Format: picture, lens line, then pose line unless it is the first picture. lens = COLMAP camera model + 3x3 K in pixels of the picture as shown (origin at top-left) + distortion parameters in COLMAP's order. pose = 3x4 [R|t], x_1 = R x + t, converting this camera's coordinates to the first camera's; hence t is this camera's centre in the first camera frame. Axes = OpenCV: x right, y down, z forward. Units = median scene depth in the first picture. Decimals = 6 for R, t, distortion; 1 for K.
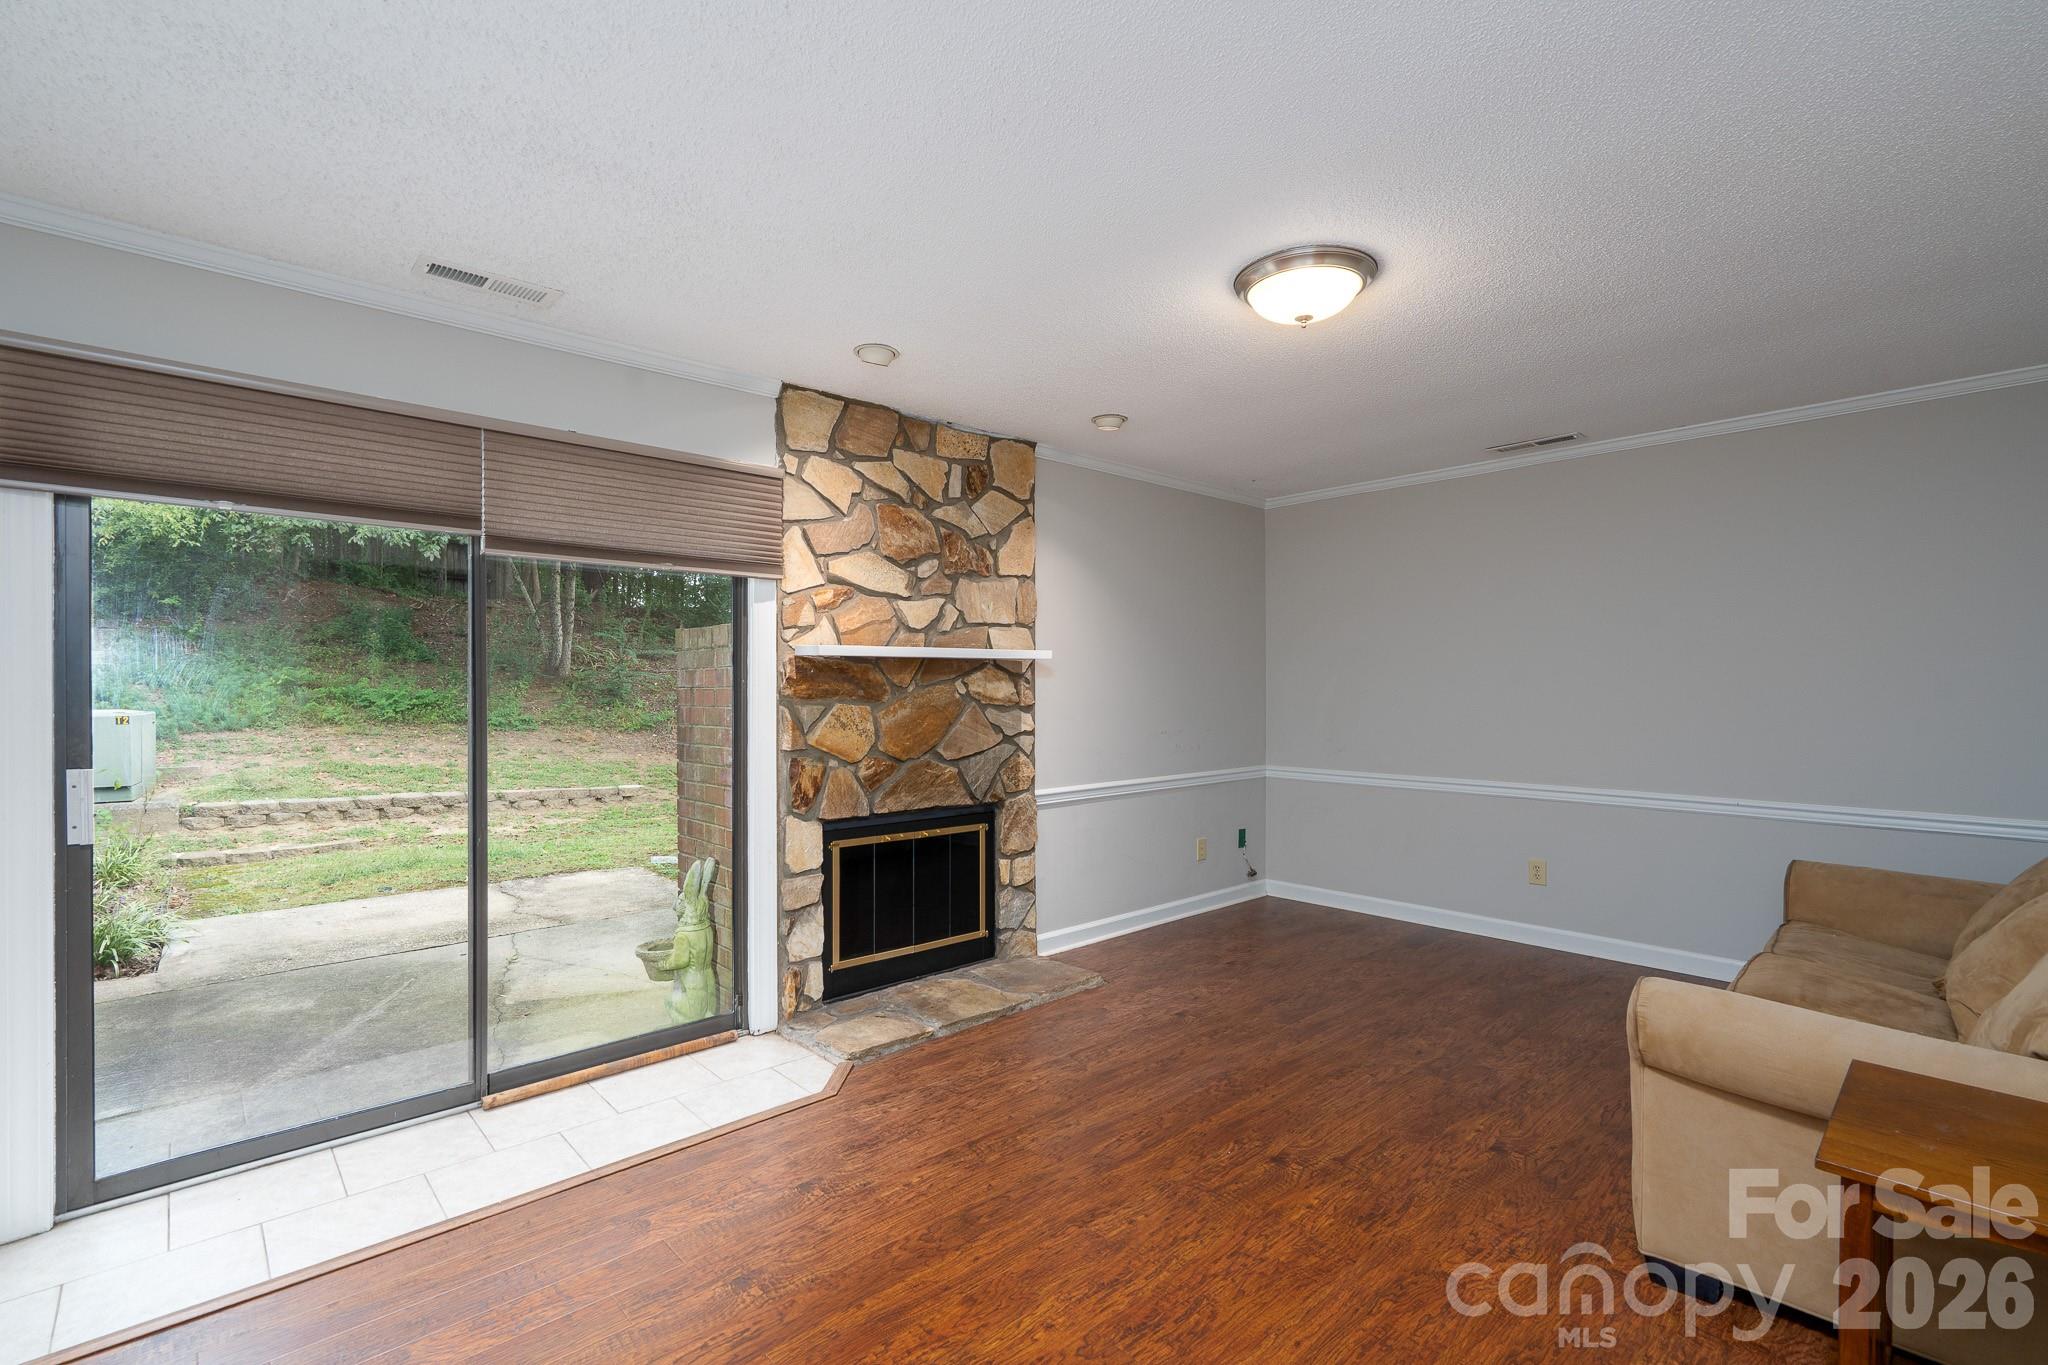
lens RADIAL K [[948.5, 0, 1009.9], [0, 948.5, 698.6], [0, 0, 1]] dist [-0.002594, 0.002292]
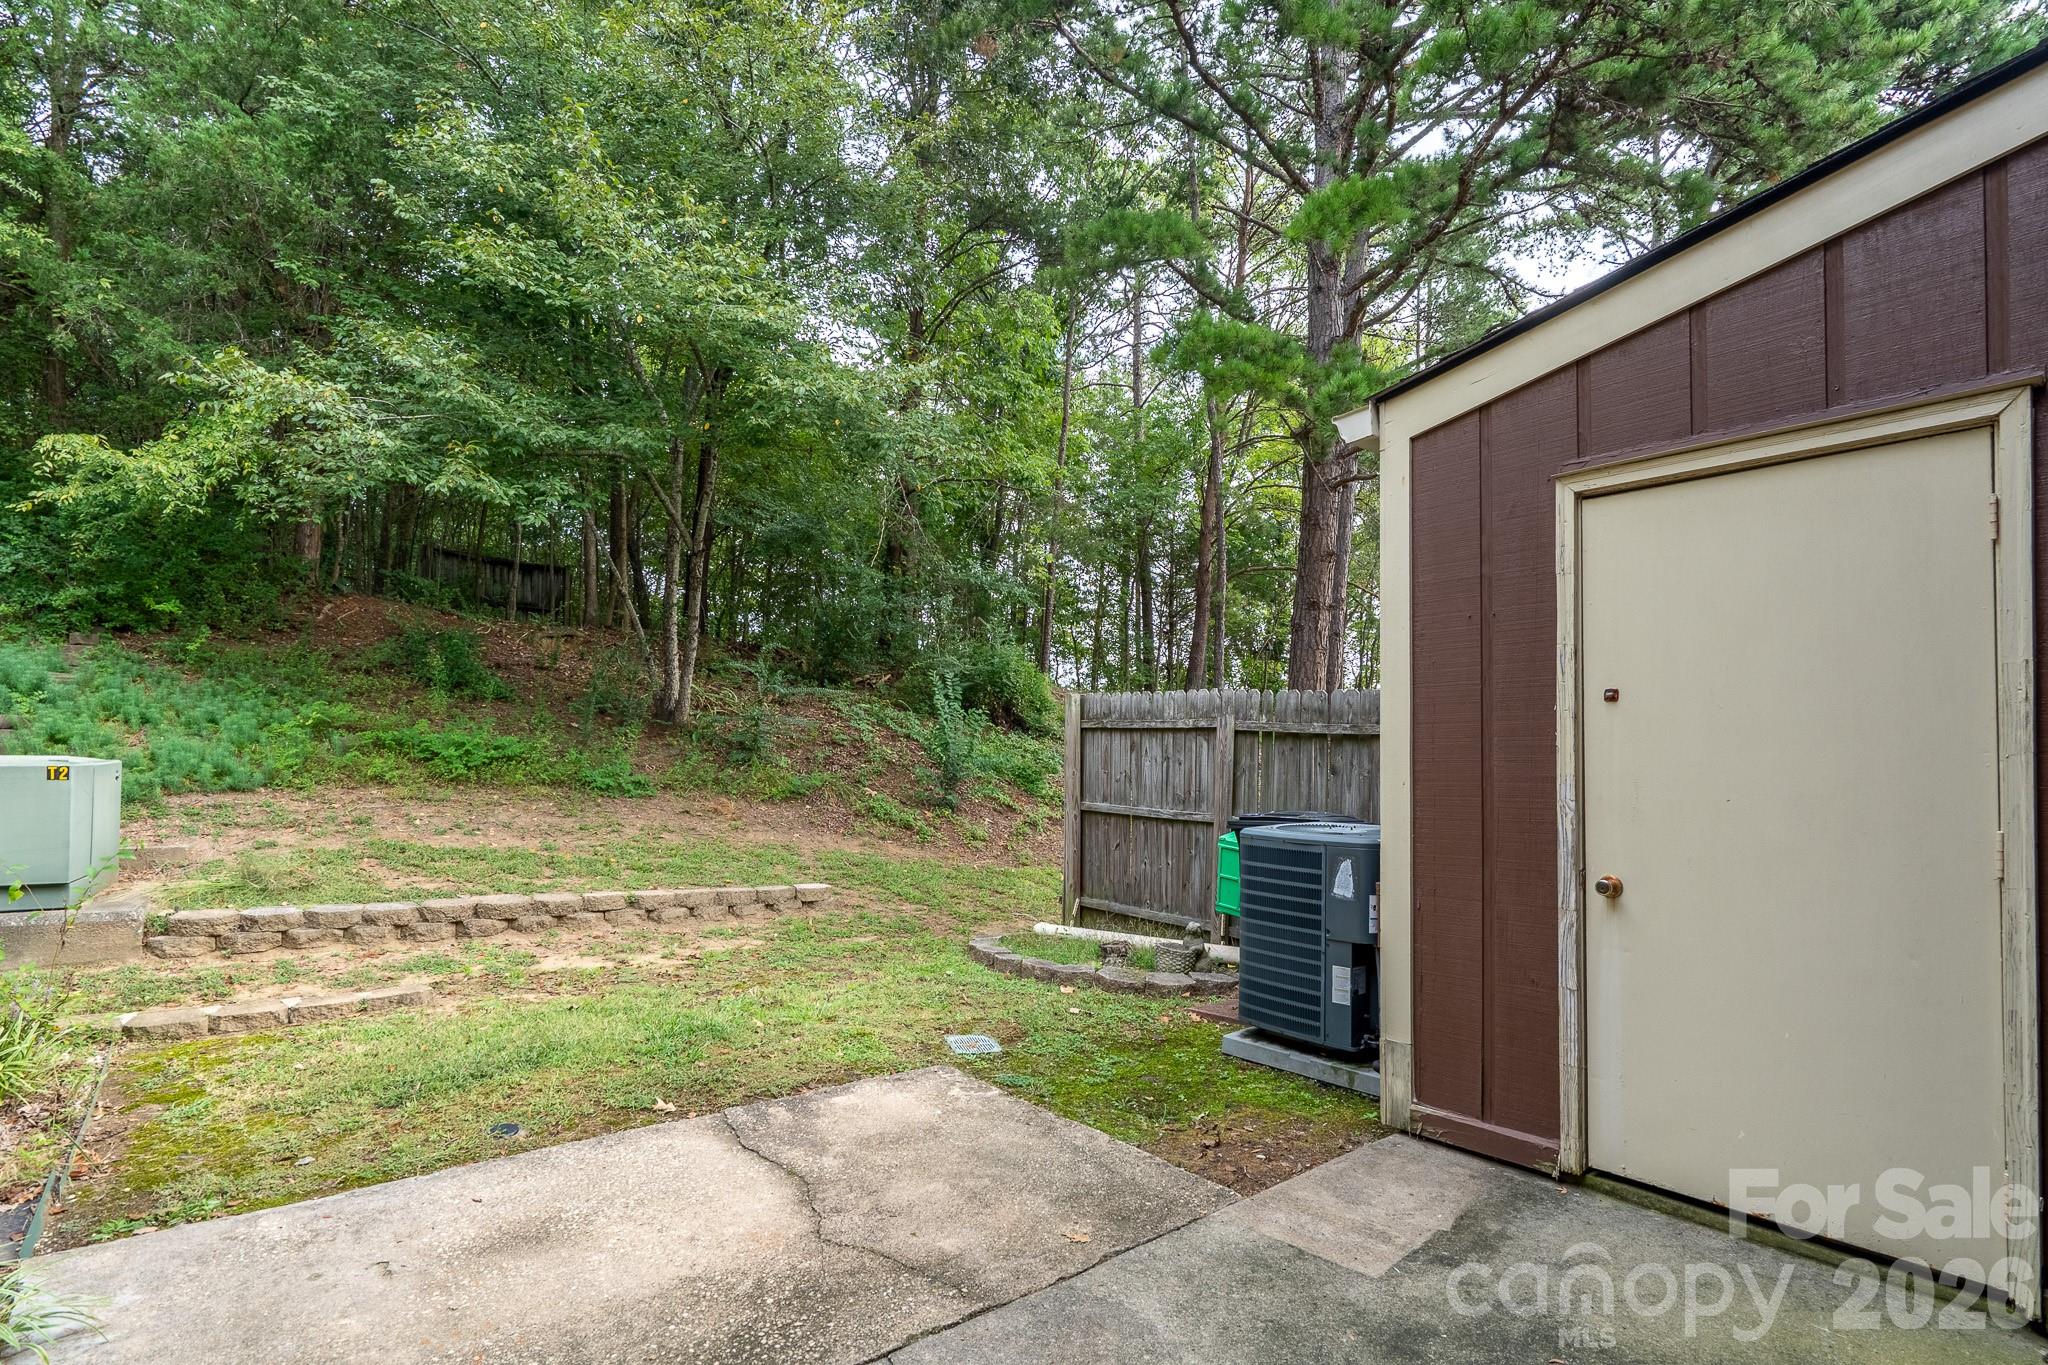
lens RADIAL K [[948.5, 0, 954.5], [0, 948.5, 737.5], [0, 0, 1]] dist [-0.002594, 0.002292]
pose [[0.998273, 0.015355, -0.056710, -0.667879], [-0.017041, 0.999423, -0.029375, 0.016254], [0.056226, 0.030290, 0.997958, 0.858922]]
